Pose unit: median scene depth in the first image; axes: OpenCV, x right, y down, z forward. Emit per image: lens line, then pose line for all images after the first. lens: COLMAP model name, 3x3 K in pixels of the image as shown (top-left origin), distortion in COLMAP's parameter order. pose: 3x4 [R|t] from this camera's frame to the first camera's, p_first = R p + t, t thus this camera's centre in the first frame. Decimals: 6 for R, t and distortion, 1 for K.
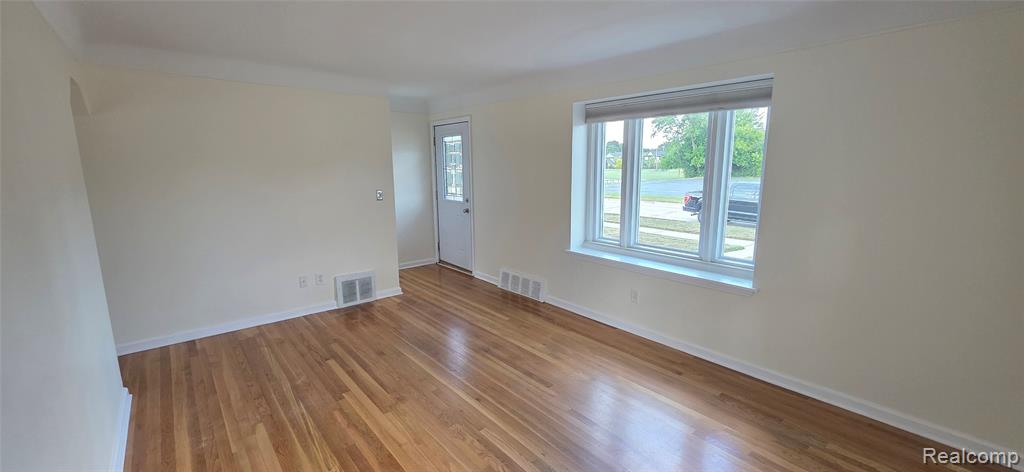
lens RADIAL K [[408.1, 0, 515.0], [0, 408.1, 236.3], [0, 0, 1]] dist [0.003403, -0.000084]
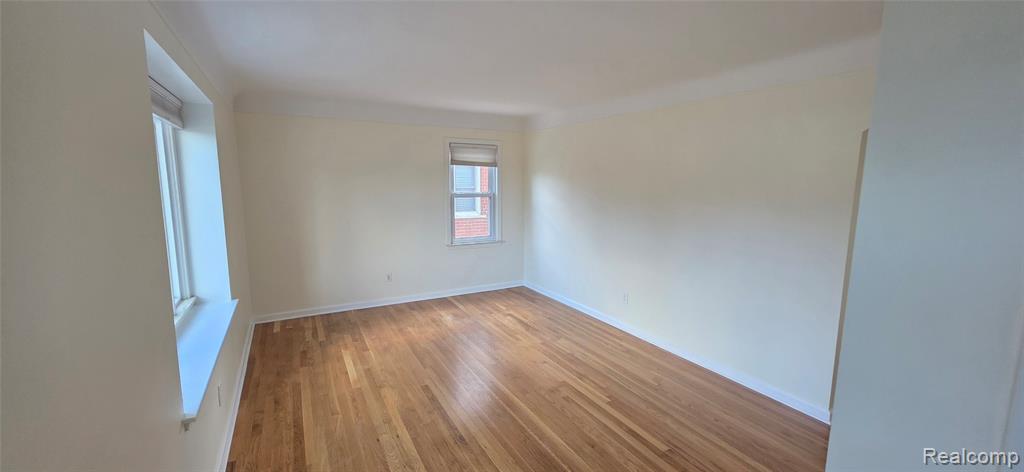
lens RADIAL K [[408.1, 0, 515.0], [0, 408.1, 236.3], [0, 0, 1]] dist [0.003403, -0.000084]
pose [[-0.980895, -0.034237, 0.191503, -0.279043], [0.027666, 0.949837, 0.311519, -0.282666], [-0.192562, 0.310866, -0.930743, 1.466947]]
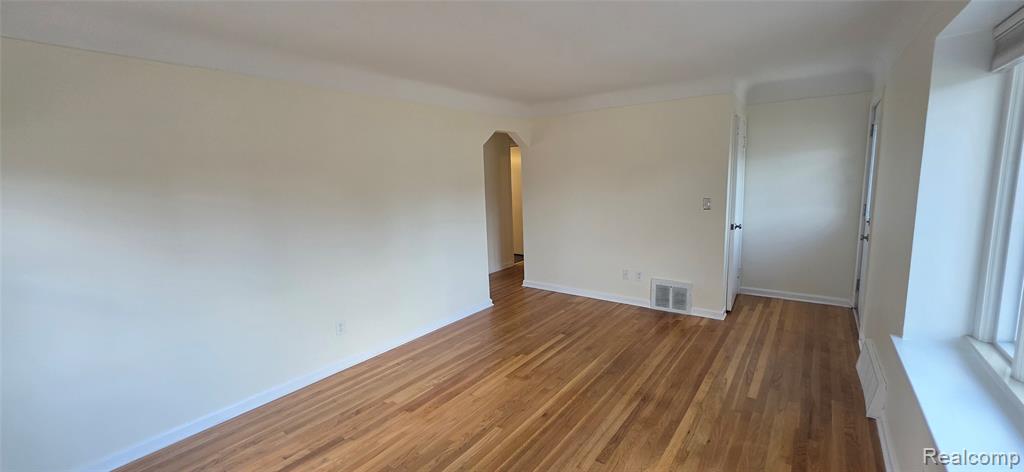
lens RADIAL K [[408.1, 0, 515.0], [0, 408.1, 236.3], [0, 0, 1]] dist [0.003403, -0.000084]
pose [[0.222336, 0.145660, -0.964028, 0.583593], [-0.139362, 0.983372, 0.116441, -0.097261], [0.964958, 0.108460, 0.238938, 0.482199]]
